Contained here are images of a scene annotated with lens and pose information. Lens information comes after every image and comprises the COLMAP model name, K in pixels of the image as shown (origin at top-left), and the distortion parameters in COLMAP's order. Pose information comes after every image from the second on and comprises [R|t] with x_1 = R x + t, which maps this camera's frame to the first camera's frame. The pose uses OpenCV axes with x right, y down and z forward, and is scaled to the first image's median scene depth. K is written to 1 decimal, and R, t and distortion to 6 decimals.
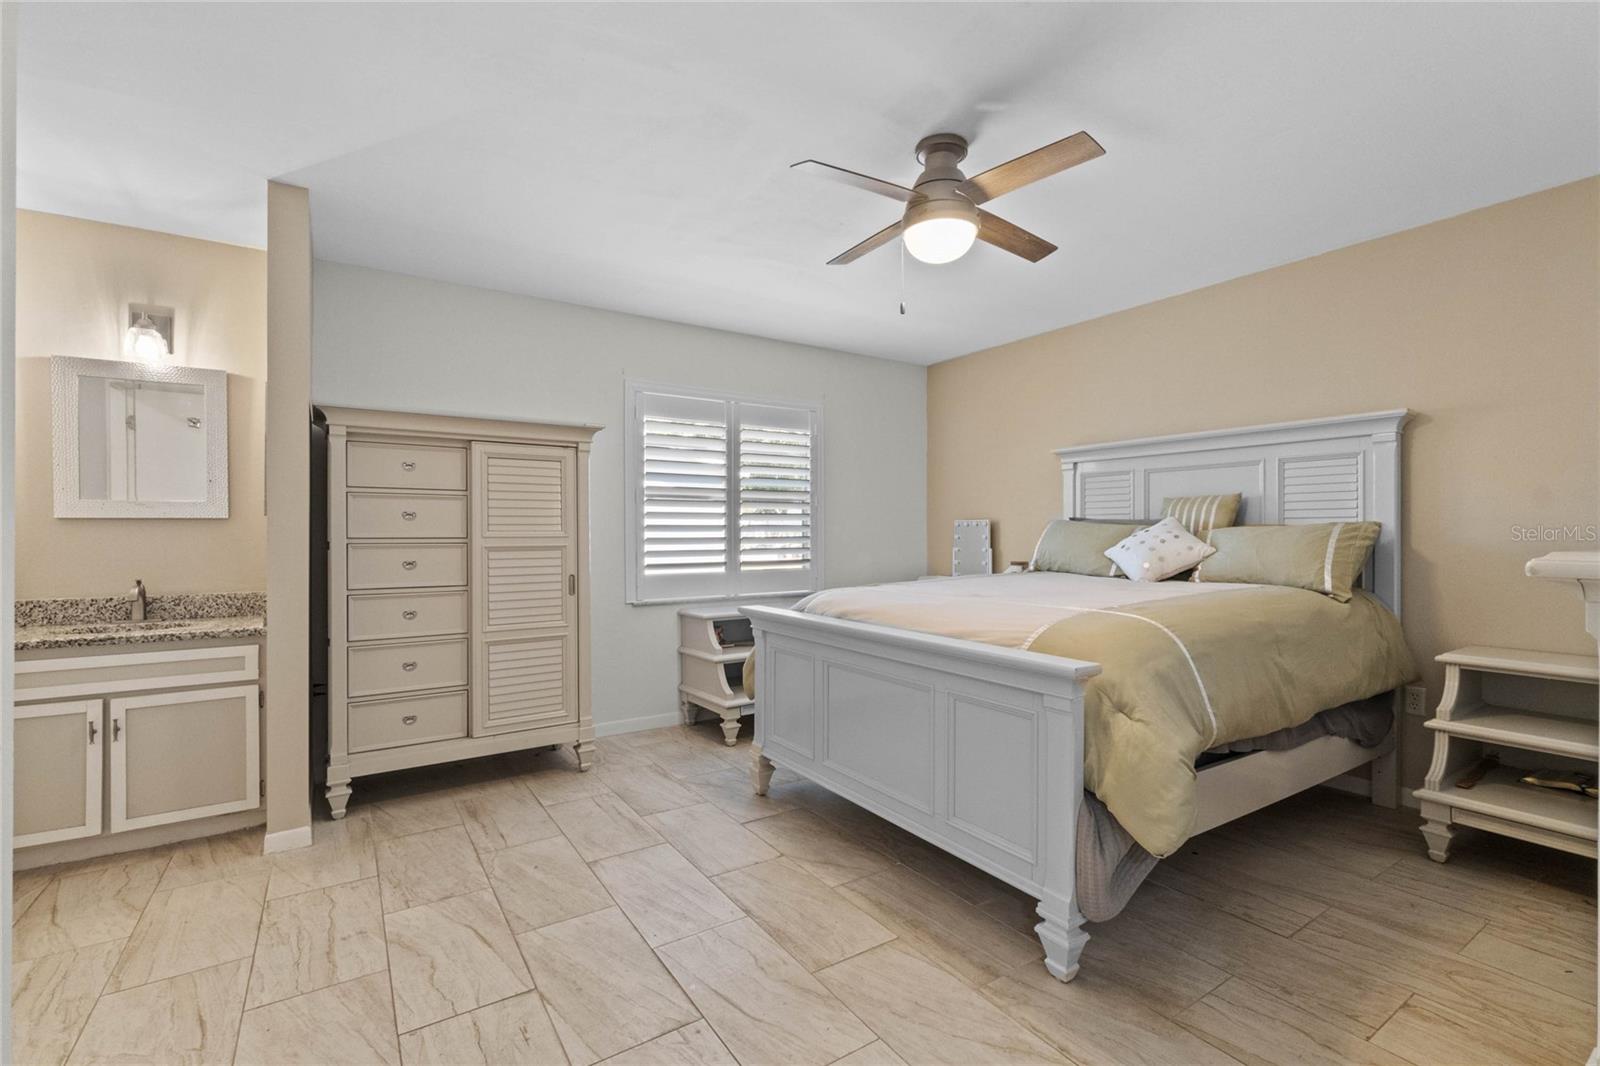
lens RADIAL K [[715.3, 0, 809.4], [0, 715.3, 529.6], [0, 0, 1]] dist [-0.001031, -0.000132]
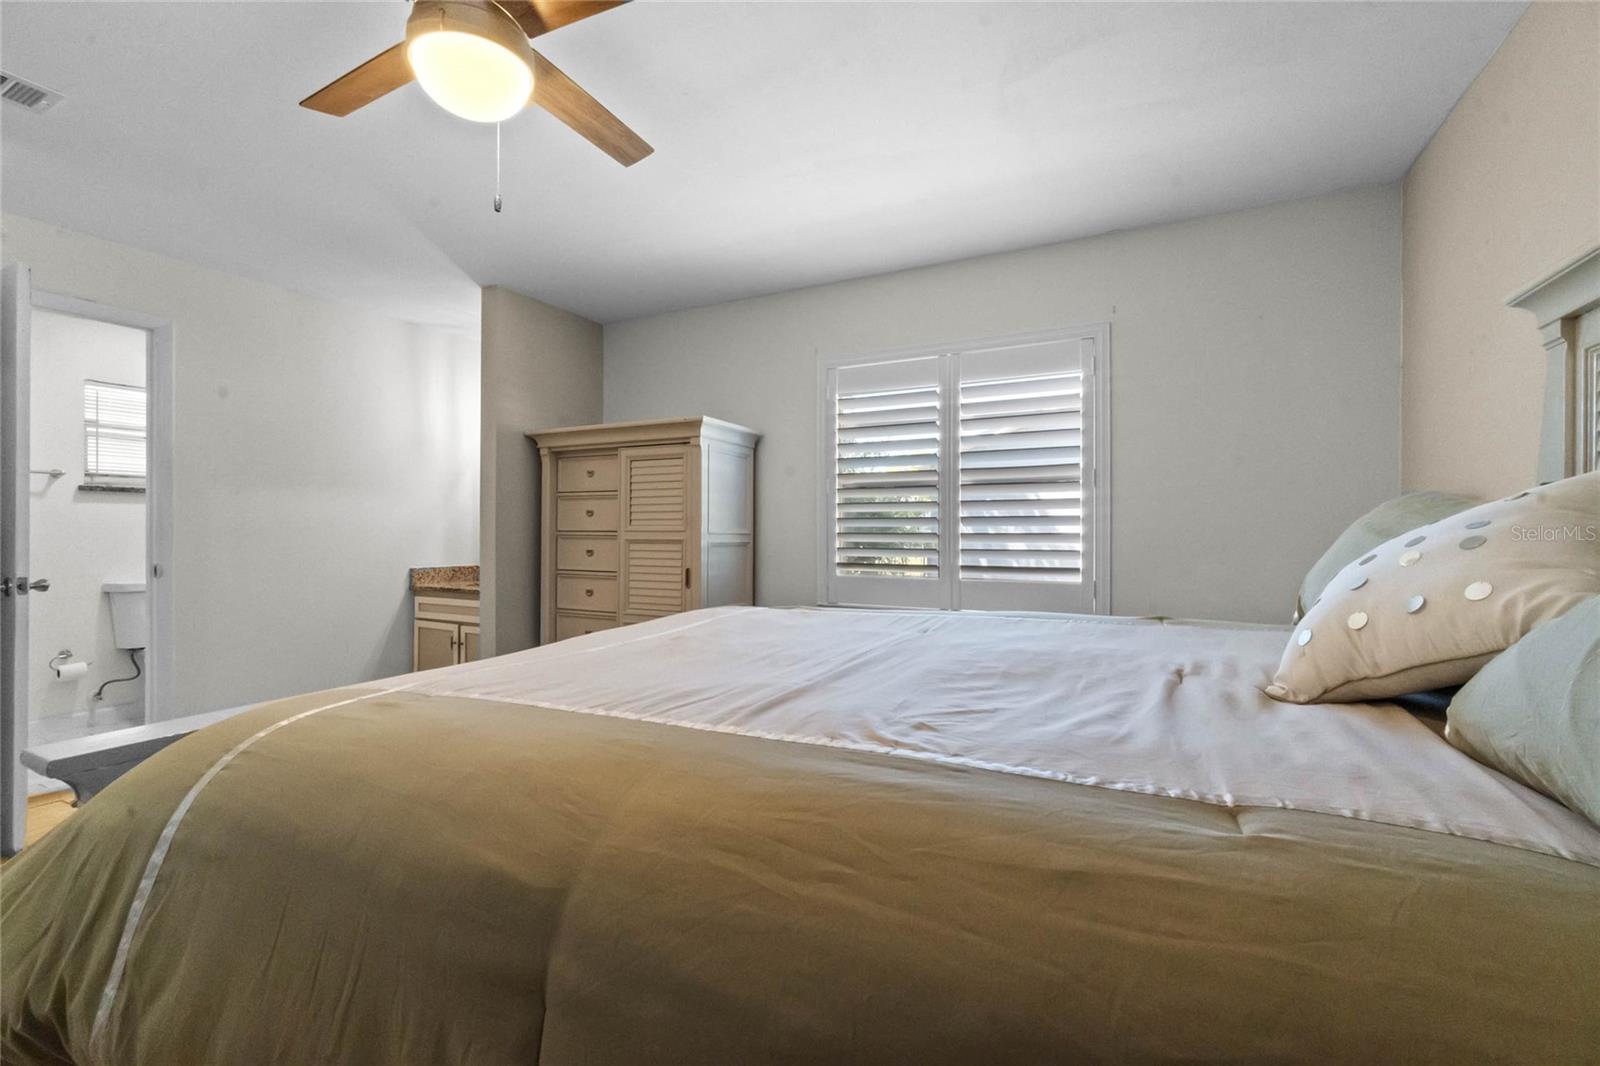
lens RADIAL K [[691.5, 0, 800.0], [0, 691.5, 533.0], [0, 0, 1]] dist [0.000673, 0.000374]
pose [[0.479885, 0.005623, -0.877313, 0.735349], [0.001607, 0.999972, 0.007289, 0.007278], [0.877330, -0.004907, 0.479863, 0.803403]]
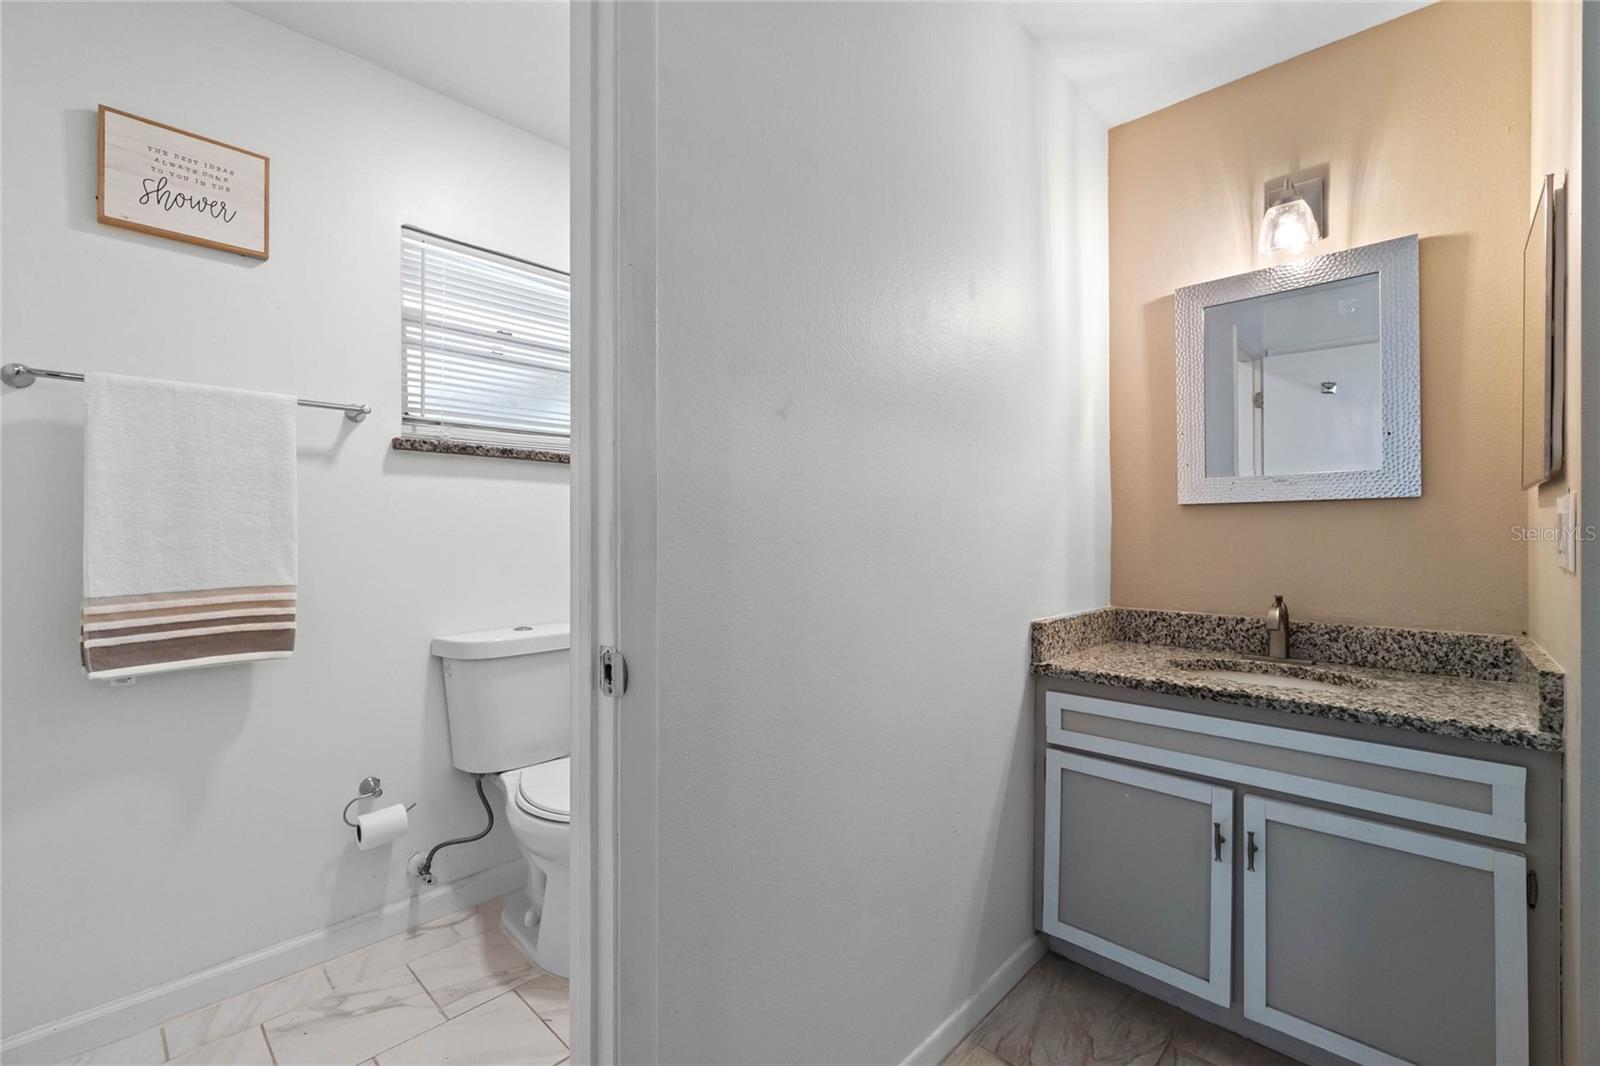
lens RADIAL K [[683.7, 0, 797.2], [0, 683.7, 536.2], [0, 0, 1]] dist [-0.003231, 0.000429]
pose [[0.225915, 0.004965, -0.974134, -0.435374], [0.002819, 0.999979, 0.005751, 0.011470], [0.974143, -0.004046, 0.225896, 0.435461]]
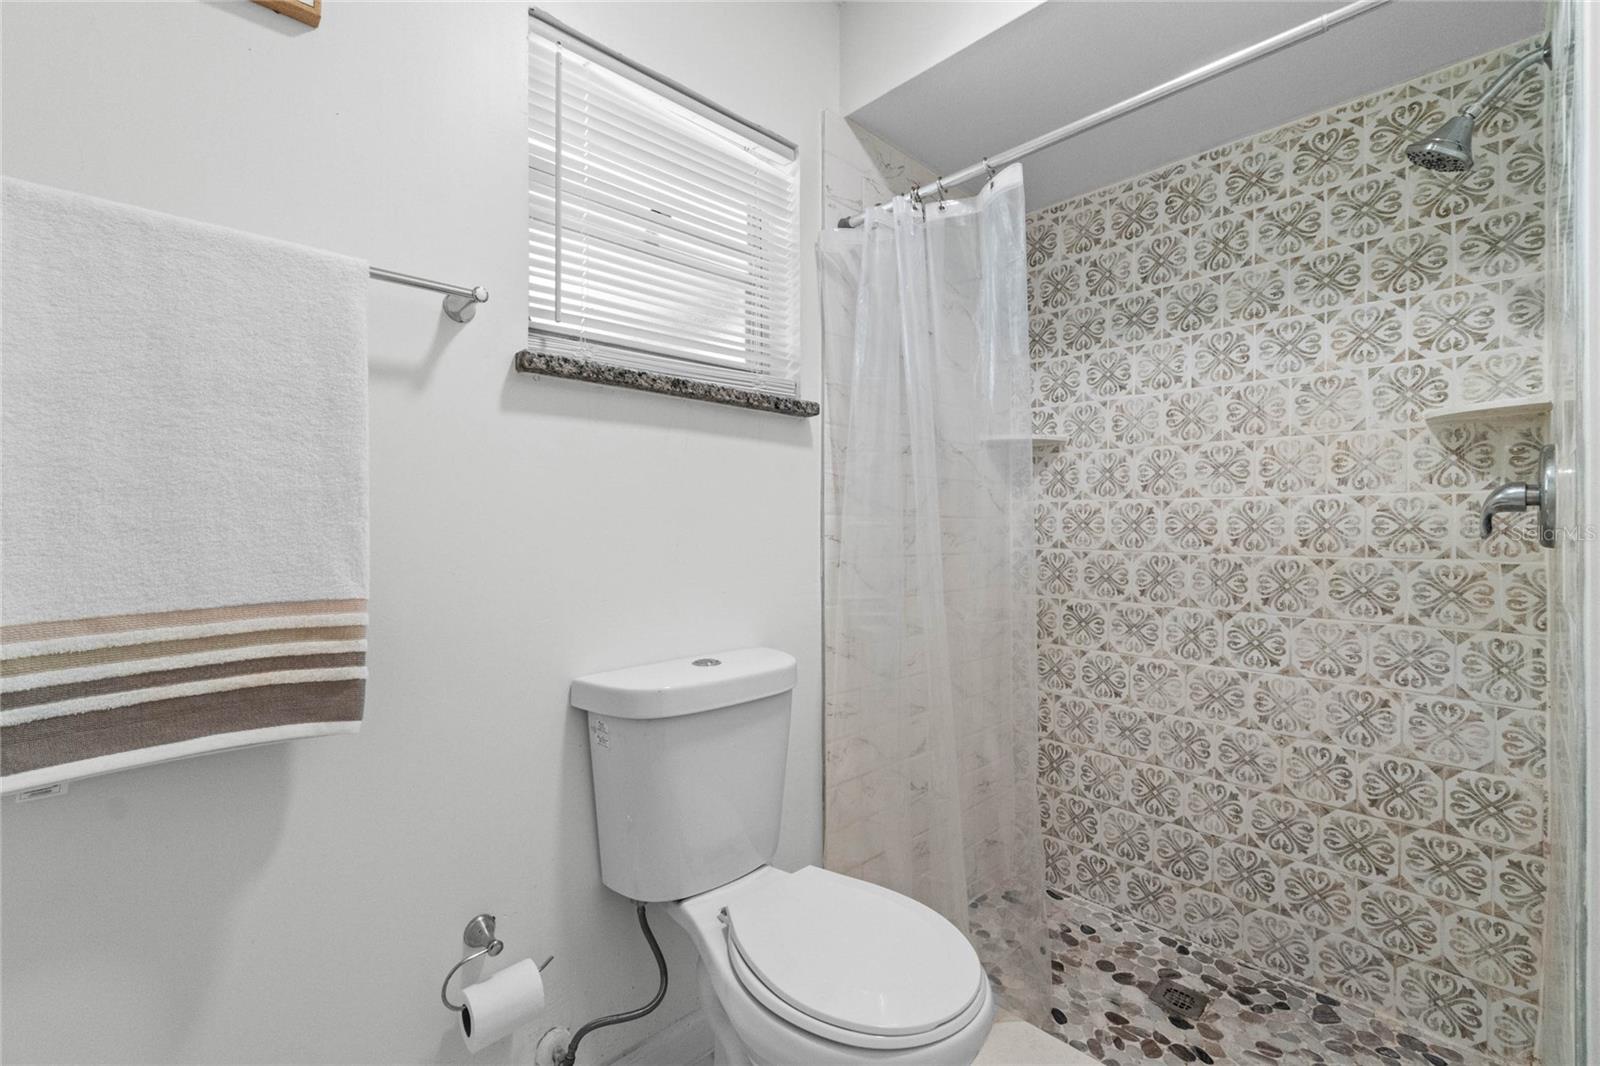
lens RADIAL K [[692.0, 0, 801.3], [0, 692.0, 529.2], [0, 0, 1]] dist [-0.003601, -0.000636]
pose [[0.184864, -0.000923, -0.982764, -0.739017], [0.004496, 0.999990, -0.000093, 0.023511], [0.982754, -0.004402, 0.184866, 0.292559]]
